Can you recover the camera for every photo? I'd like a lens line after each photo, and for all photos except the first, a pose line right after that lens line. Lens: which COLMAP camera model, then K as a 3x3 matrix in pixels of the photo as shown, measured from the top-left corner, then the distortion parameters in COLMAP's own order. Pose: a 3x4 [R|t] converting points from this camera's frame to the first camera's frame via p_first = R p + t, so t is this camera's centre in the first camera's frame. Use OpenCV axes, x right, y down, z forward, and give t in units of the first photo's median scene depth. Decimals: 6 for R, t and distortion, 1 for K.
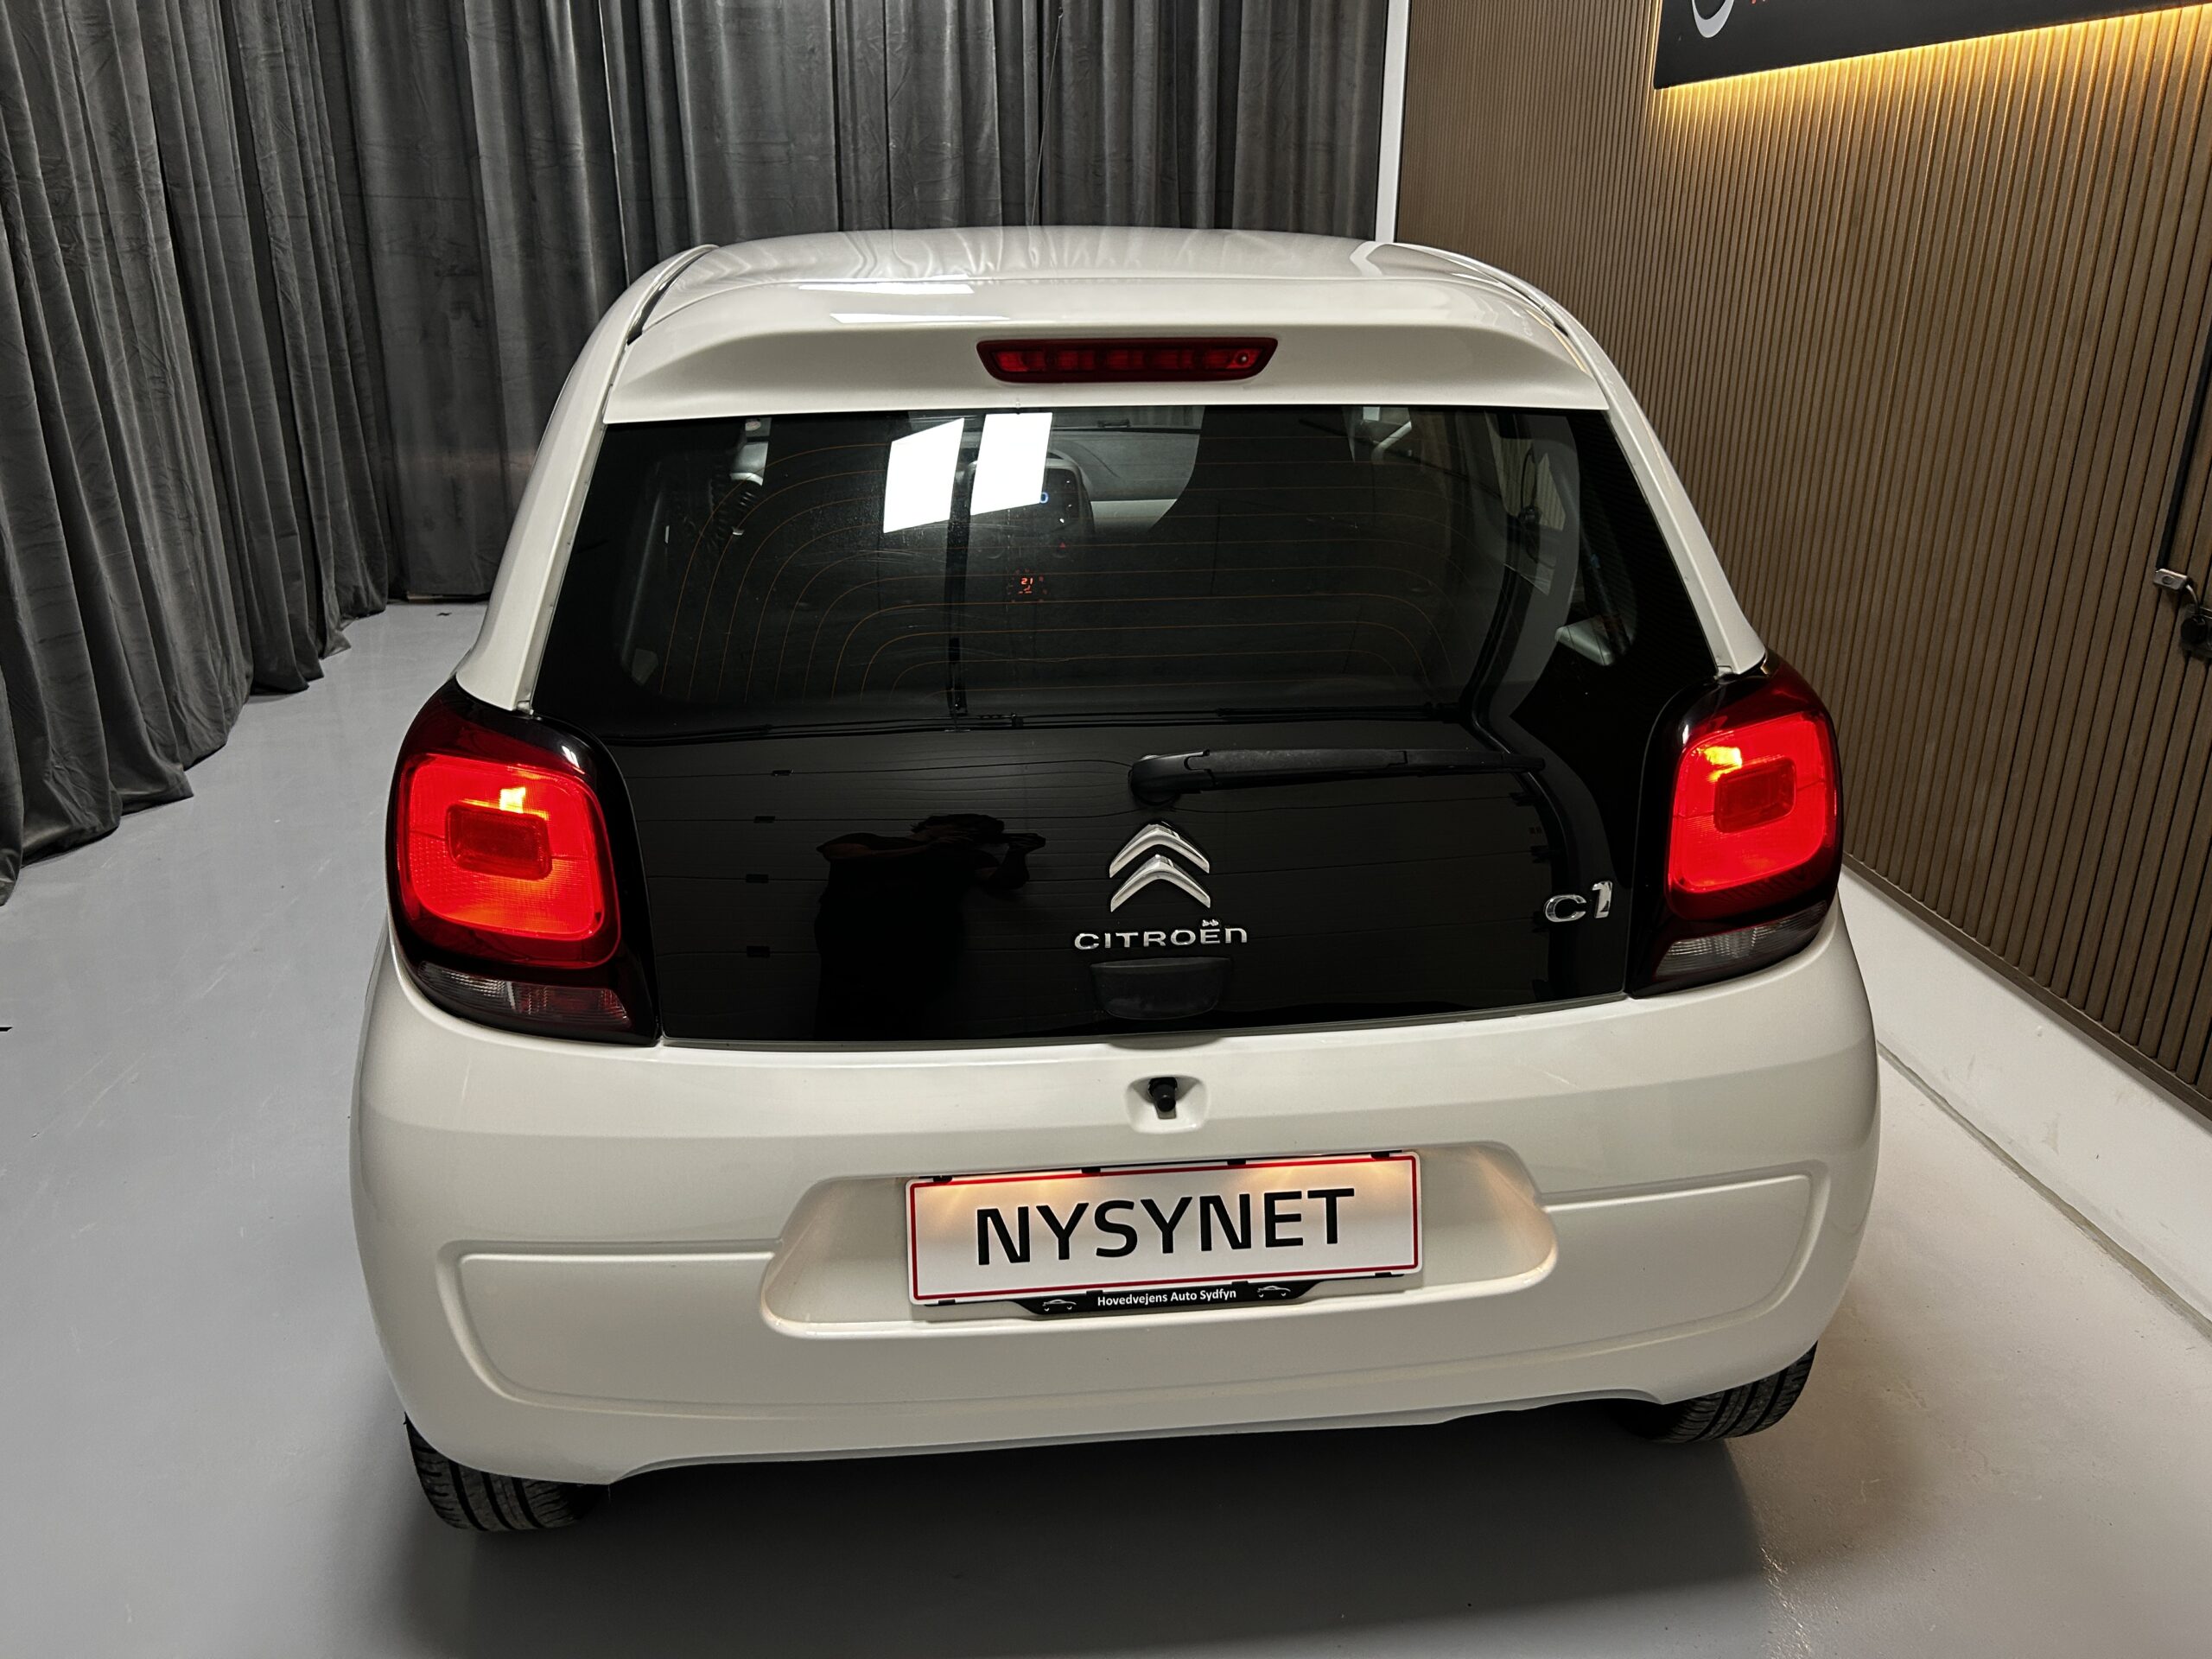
lens RADIAL K [[1666.6, 0, 1108.0], [0, 1666.6, 797.2], [0, 0, 1]] dist [0.034357, -0.002569]
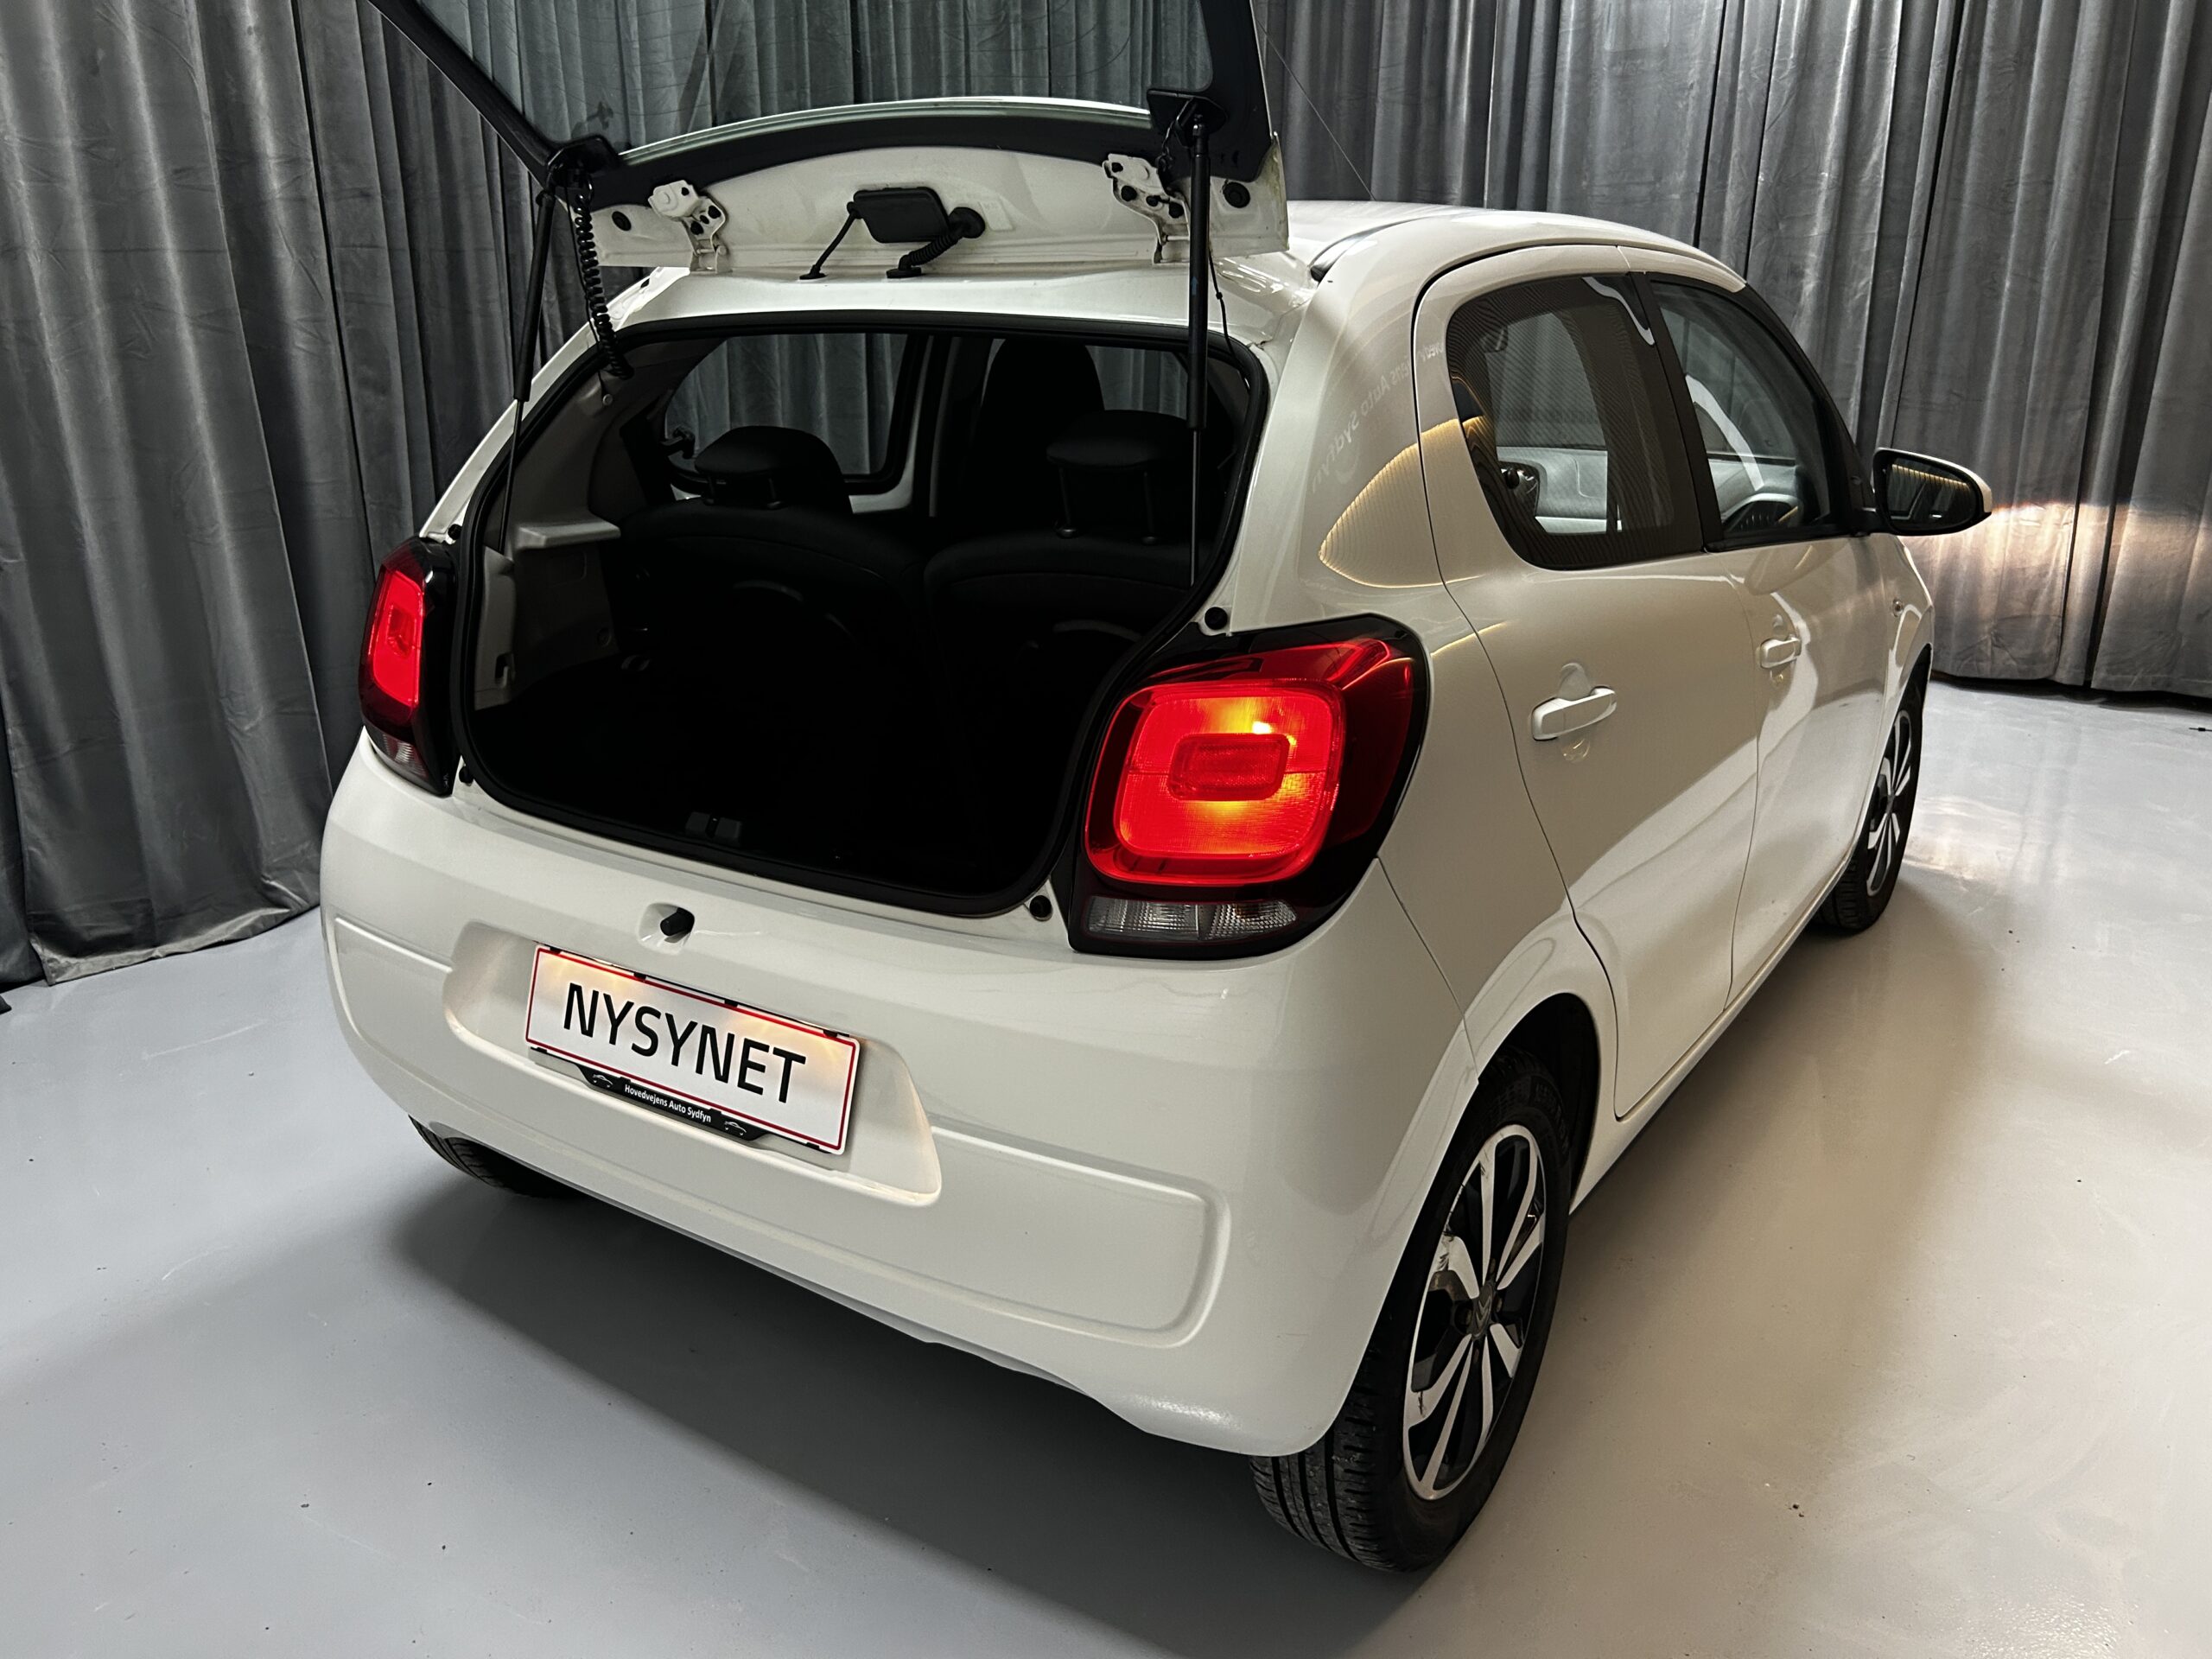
lens RADIAL K [[1672.4, 0, 1107.4], [0, 1672.4, 862.8], [0, 0, 1]] dist [-0.006101, -0.006658]
pose [[0.769204, 0.196650, -0.607992, 0.915400], [-0.202406, 0.977457, 0.060076, 0.012182], [0.606100, 0.076850, 0.791667, 0.271671]]
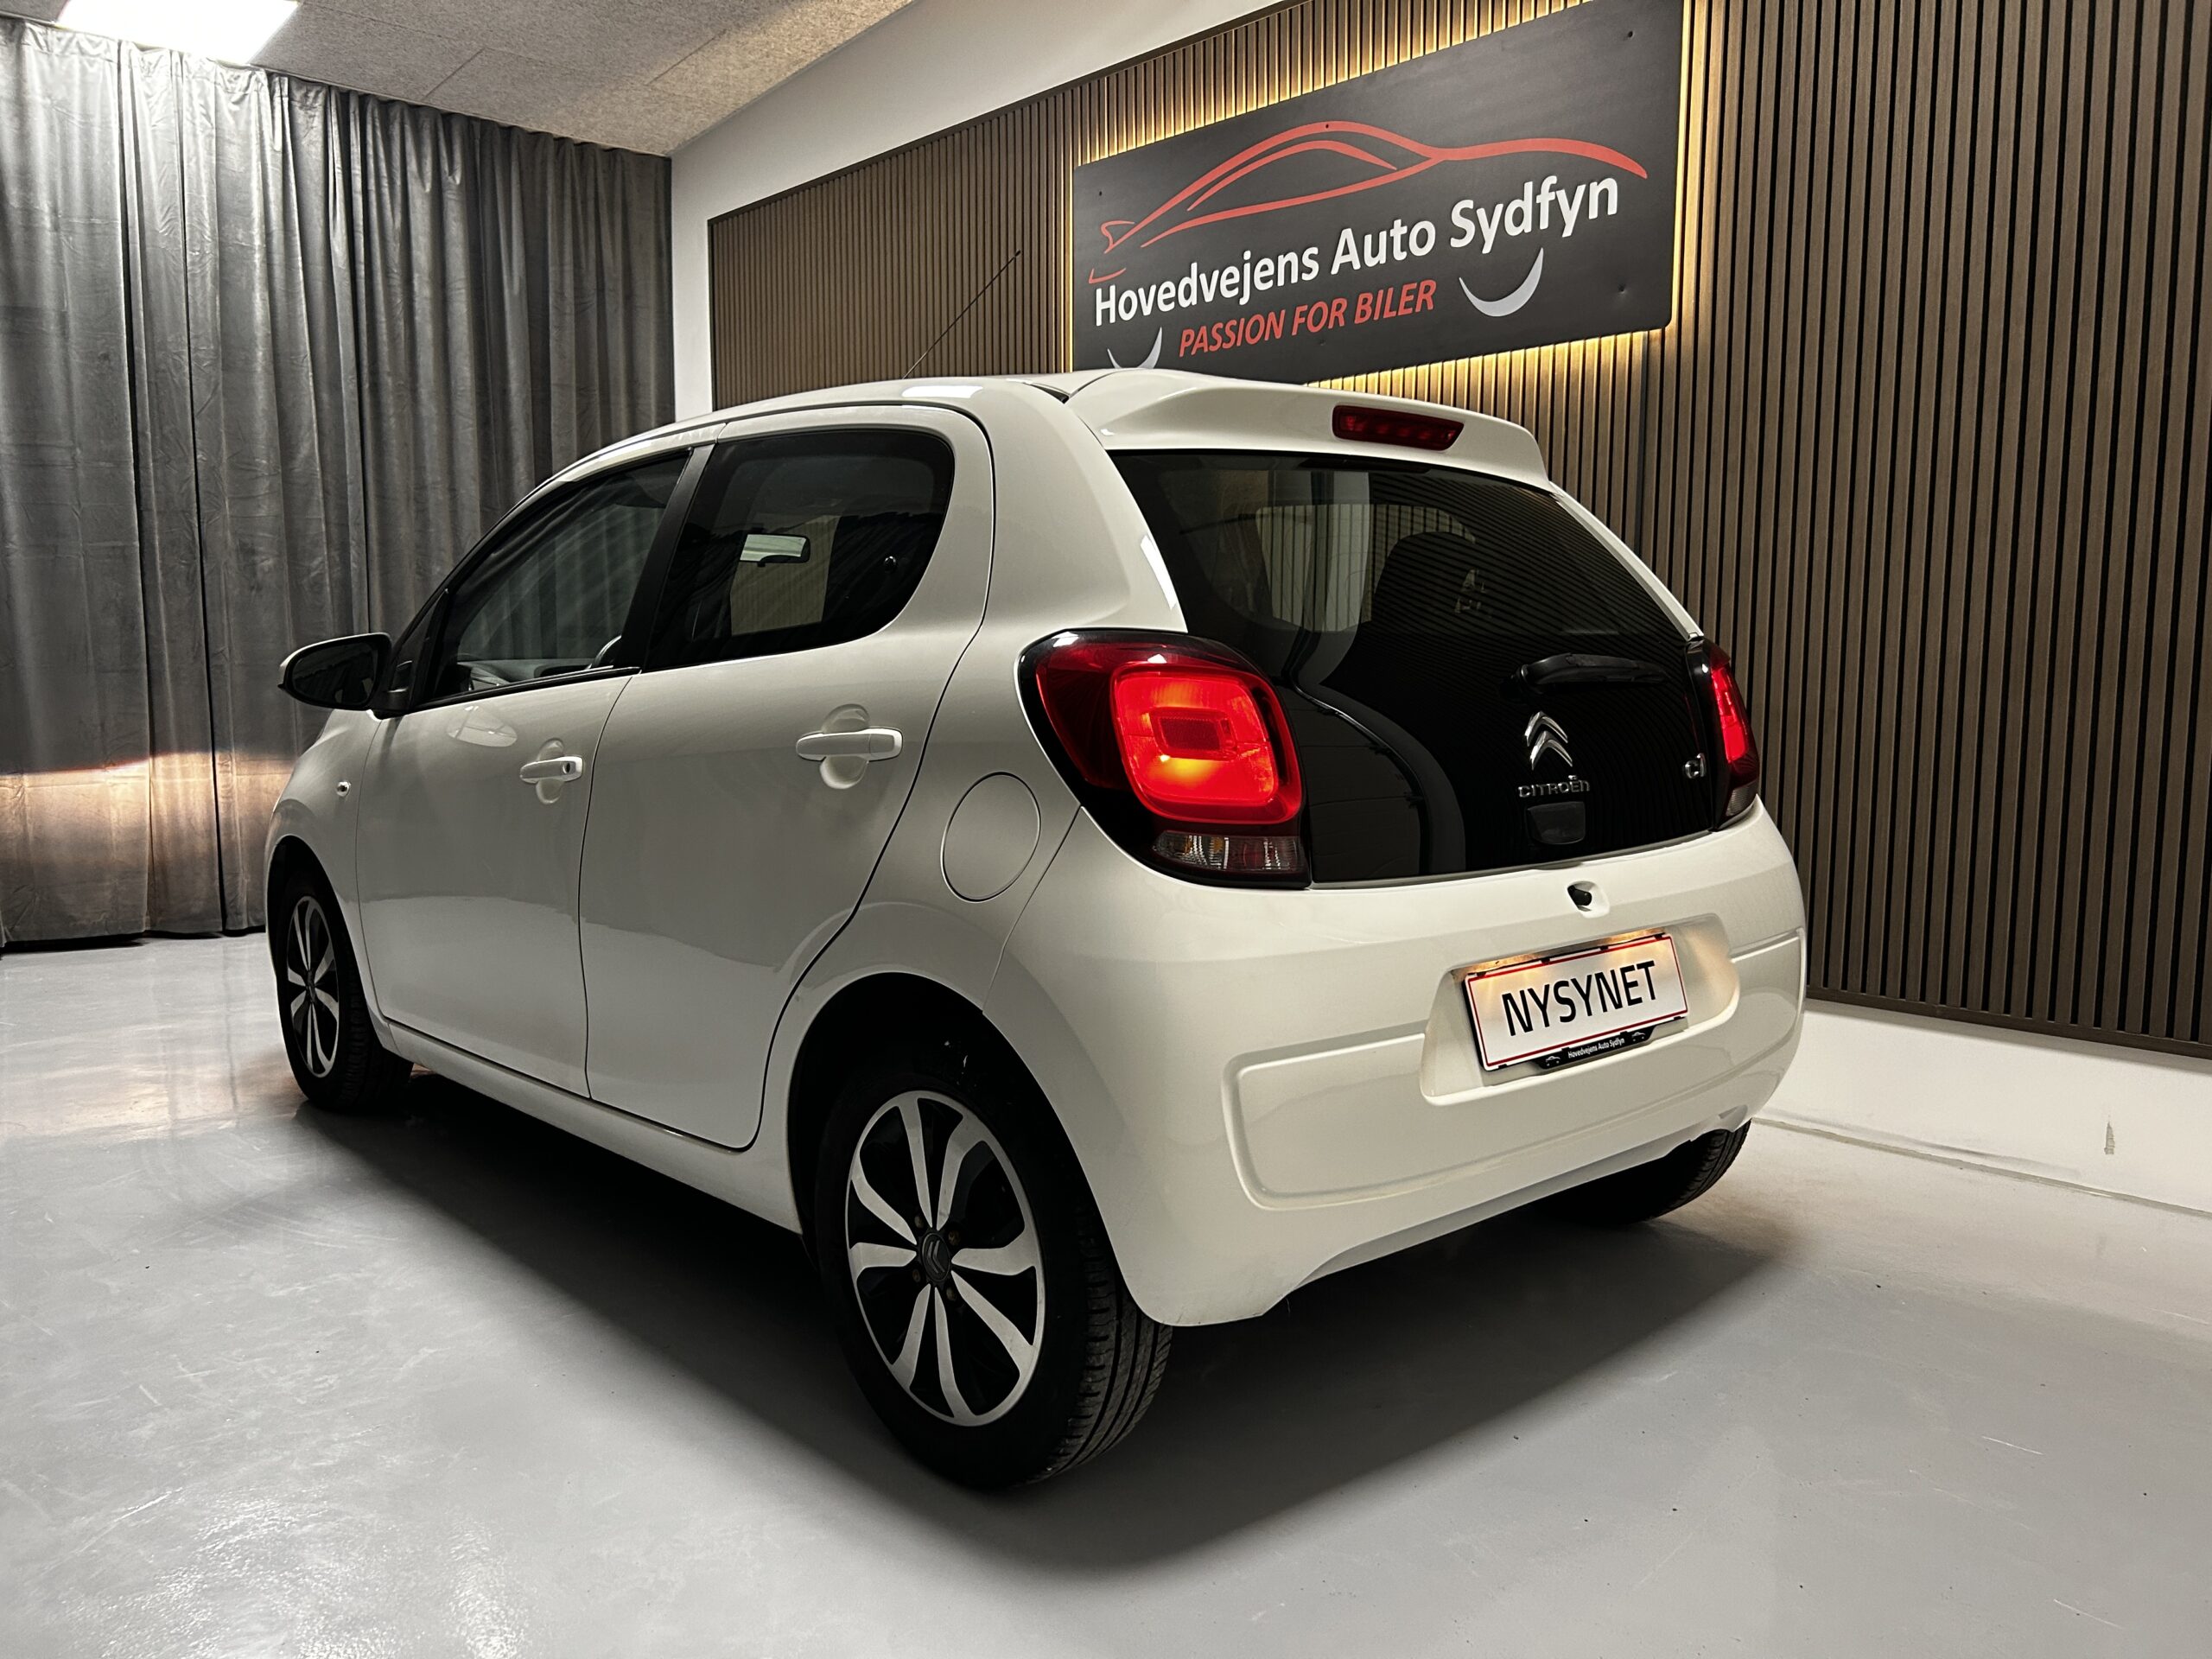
lens RADIAL K [[1666.4, 0, 1106.0], [0, 1666.4, 829.5], [0, 0, 1]] dist [0.002109, 0.000053]
pose [[0.811213, -0.060834, 0.581578, -1.083059], [0.192493, 0.966922, -0.167358, 0.276146], [-0.552159, 0.247713, 0.796089, 0.079008]]
